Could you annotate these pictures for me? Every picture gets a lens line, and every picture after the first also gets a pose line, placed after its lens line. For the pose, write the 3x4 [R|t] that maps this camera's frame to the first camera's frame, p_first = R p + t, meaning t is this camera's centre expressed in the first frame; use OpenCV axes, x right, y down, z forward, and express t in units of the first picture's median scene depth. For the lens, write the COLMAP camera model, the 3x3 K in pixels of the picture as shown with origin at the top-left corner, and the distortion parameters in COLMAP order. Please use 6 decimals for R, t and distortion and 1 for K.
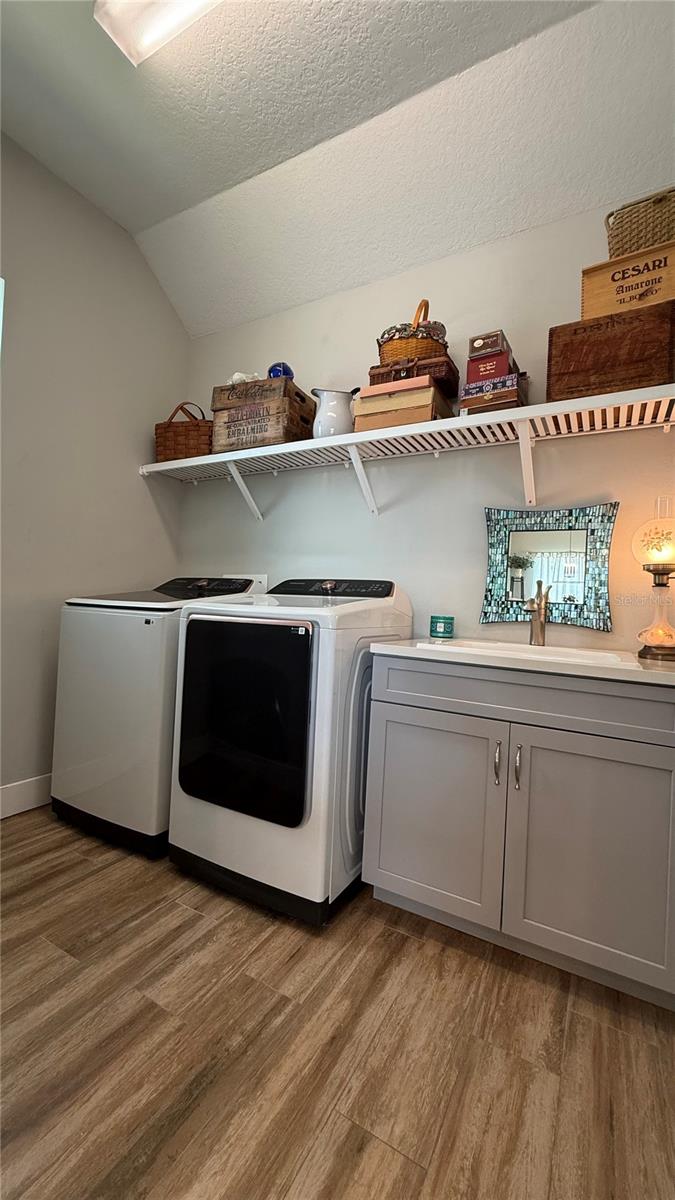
lens RADIAL K [[478.5, 0, 339.6], [0, 478.5, 596.6], [0, 0, 1]] dist [0.000559, 0.000005]
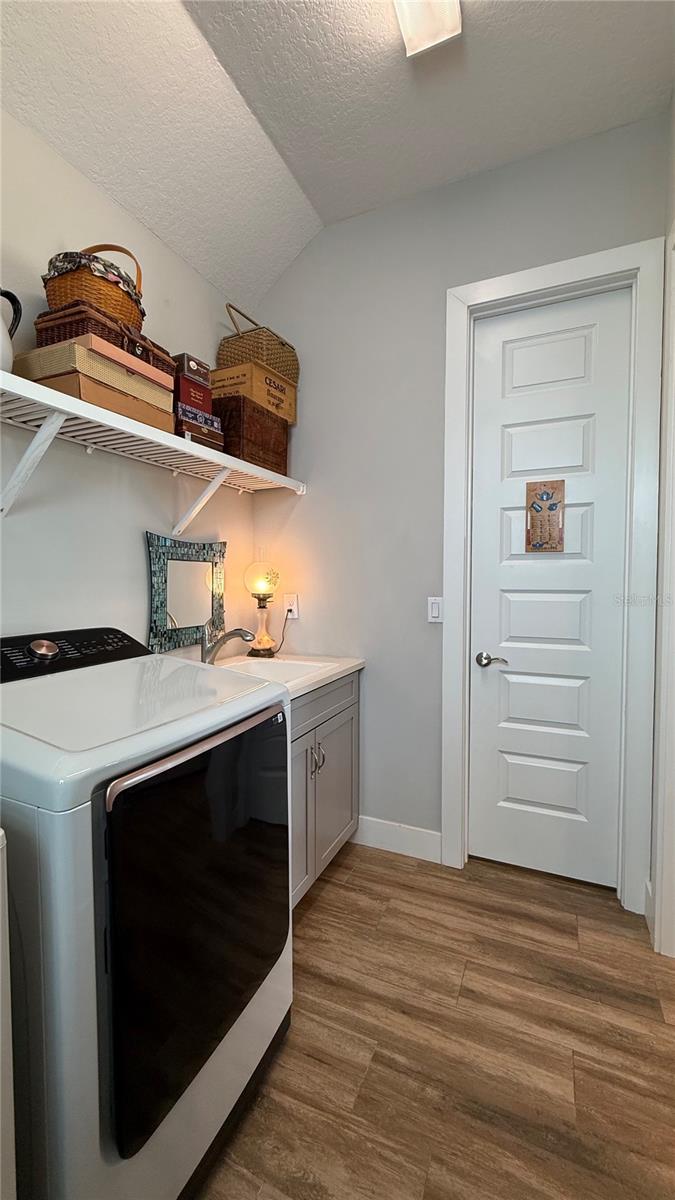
lens RADIAL K [[478.5, 0, 333.5], [0, 478.5, 596.7], [0, 0, 1]] dist [0.000559, 0.000005]
pose [[-0.079277, -0.087150, 0.993036, -0.675098], [-0.021728, 0.996085, 0.085683, -0.157008], [-0.996616, -0.014784, -0.080860, 0.763405]]
